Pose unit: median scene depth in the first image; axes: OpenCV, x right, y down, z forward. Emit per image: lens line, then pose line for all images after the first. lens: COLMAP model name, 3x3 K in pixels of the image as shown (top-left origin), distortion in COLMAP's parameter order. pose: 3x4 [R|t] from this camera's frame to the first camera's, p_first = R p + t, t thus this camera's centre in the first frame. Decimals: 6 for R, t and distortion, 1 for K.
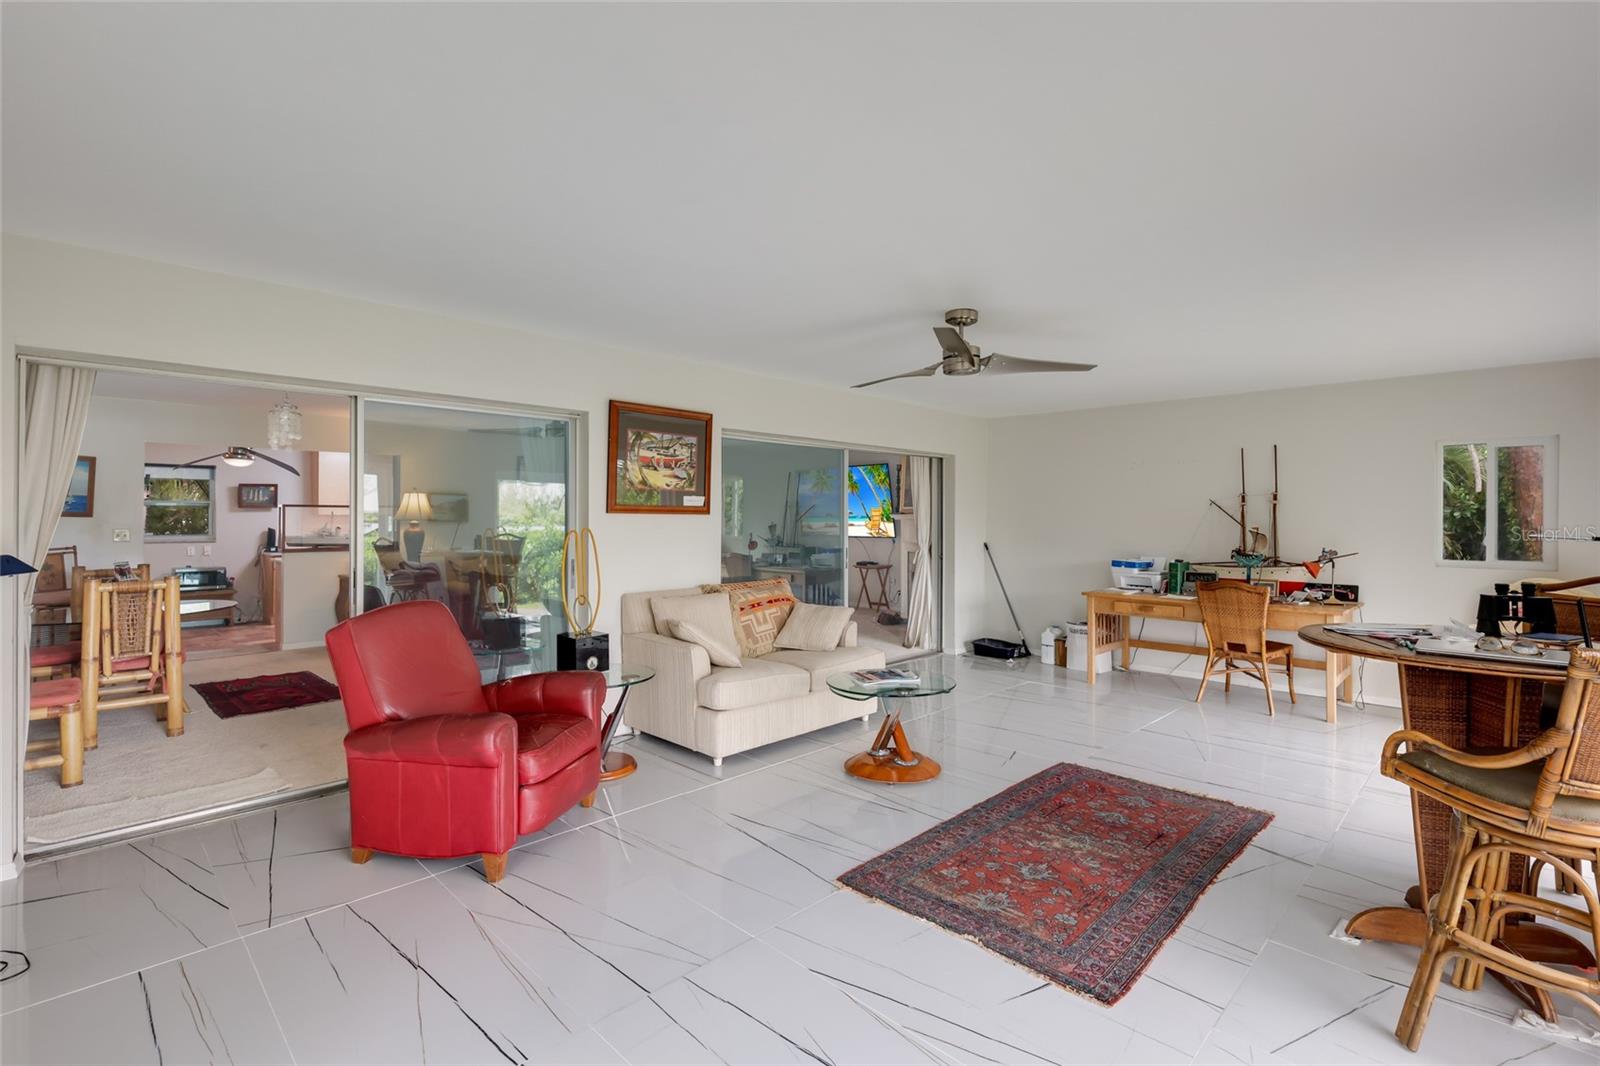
lens RADIAL K [[732.2, 0, 798.1], [0, 732.2, 519.5], [0, 0, 1]] dist [0.003118, -0.000276]
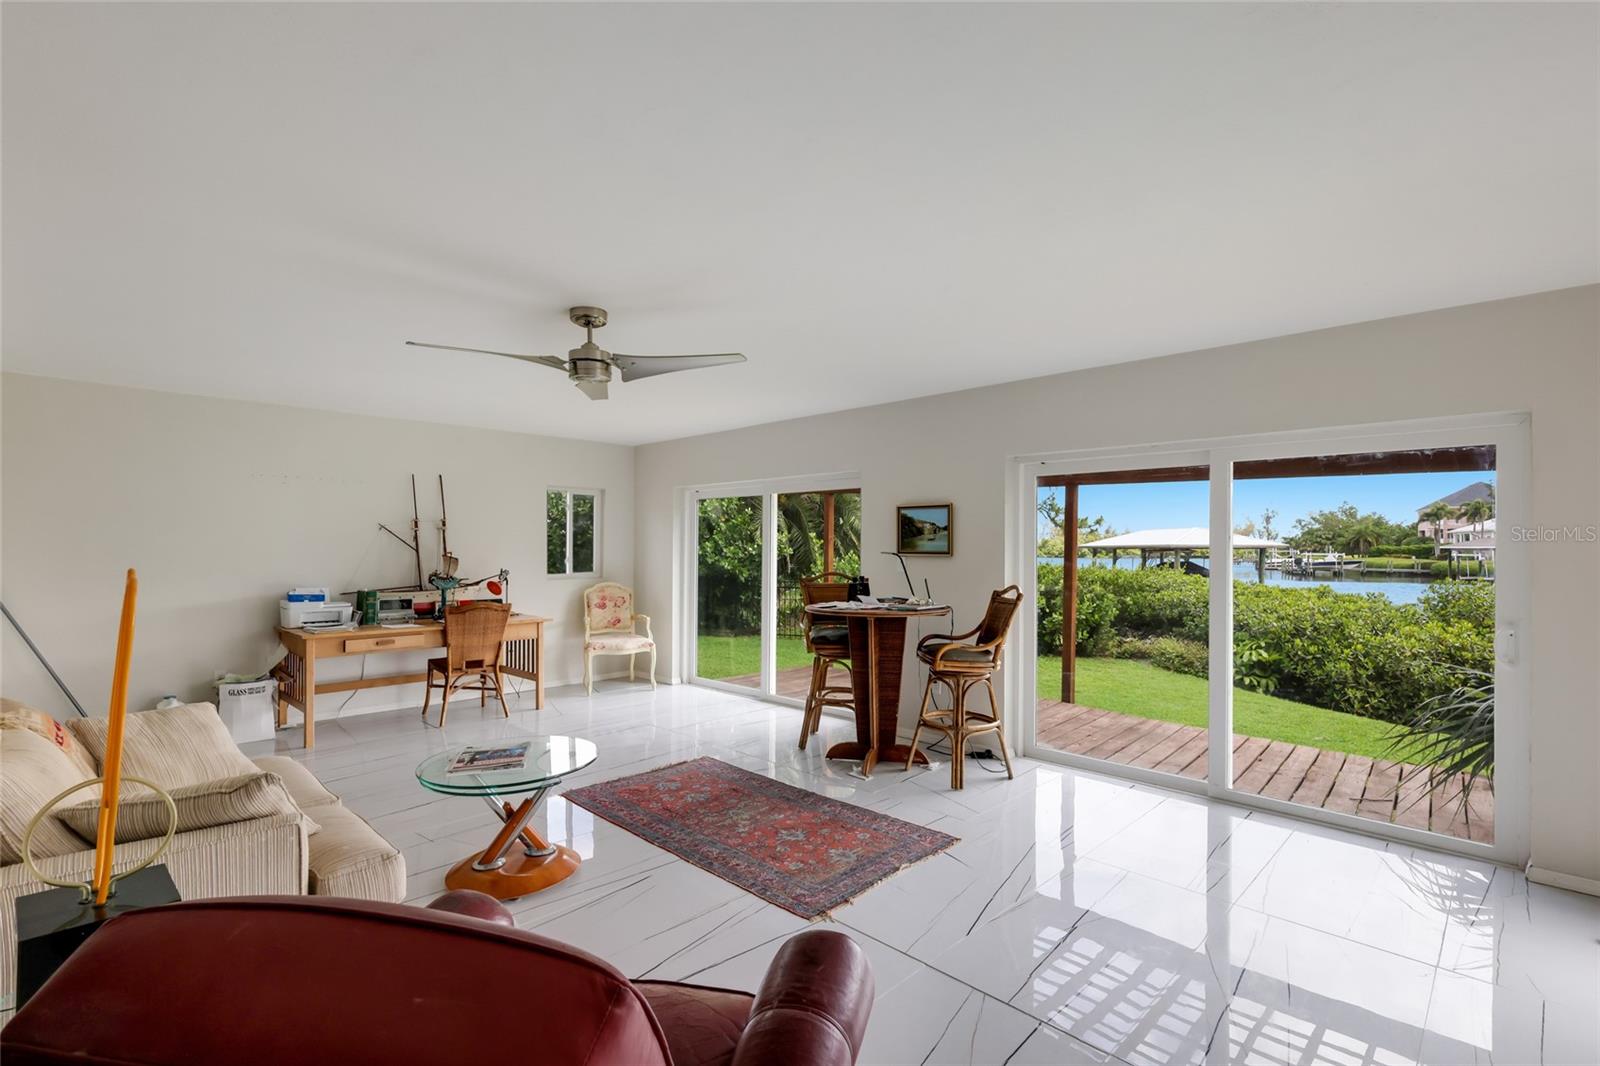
lens RADIAL K [[732.2, 0, 798.4], [0, 732.2, 549.2], [0, 0, 1]] dist [0.003118, -0.000276]
pose [[-0.001728, -0.005659, 0.999982, -0.513639], [0.000045, 0.999984, 0.005659, 0.000762], [-0.999999, 0.000055, -0.001728, 0.577076]]
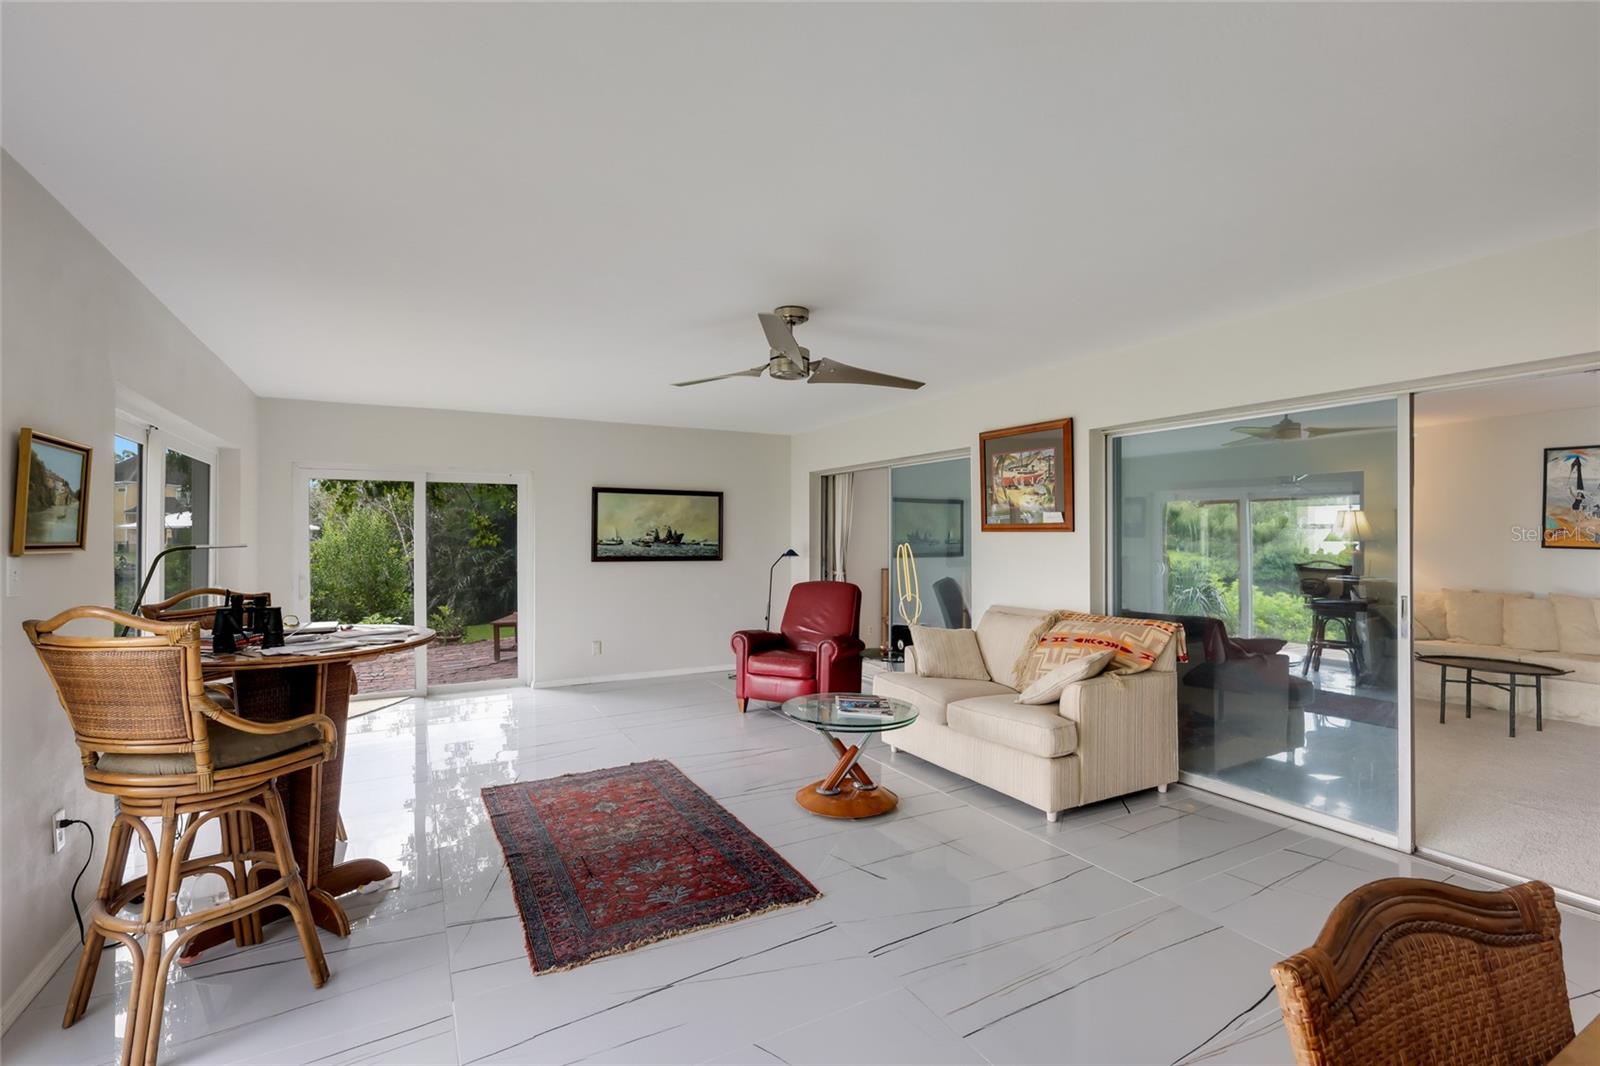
lens RADIAL K [[721.6, 0, 804.0], [0, 721.6, 526.0], [0, 0, 1]] dist [0.001161, 0.001875]
pose [[-0.278248, -0.017983, -0.960341, 0.847173], [-0.006100, 0.999838, -0.016956, 0.003134], [0.960490, 0.001140, -0.278312, 0.982706]]
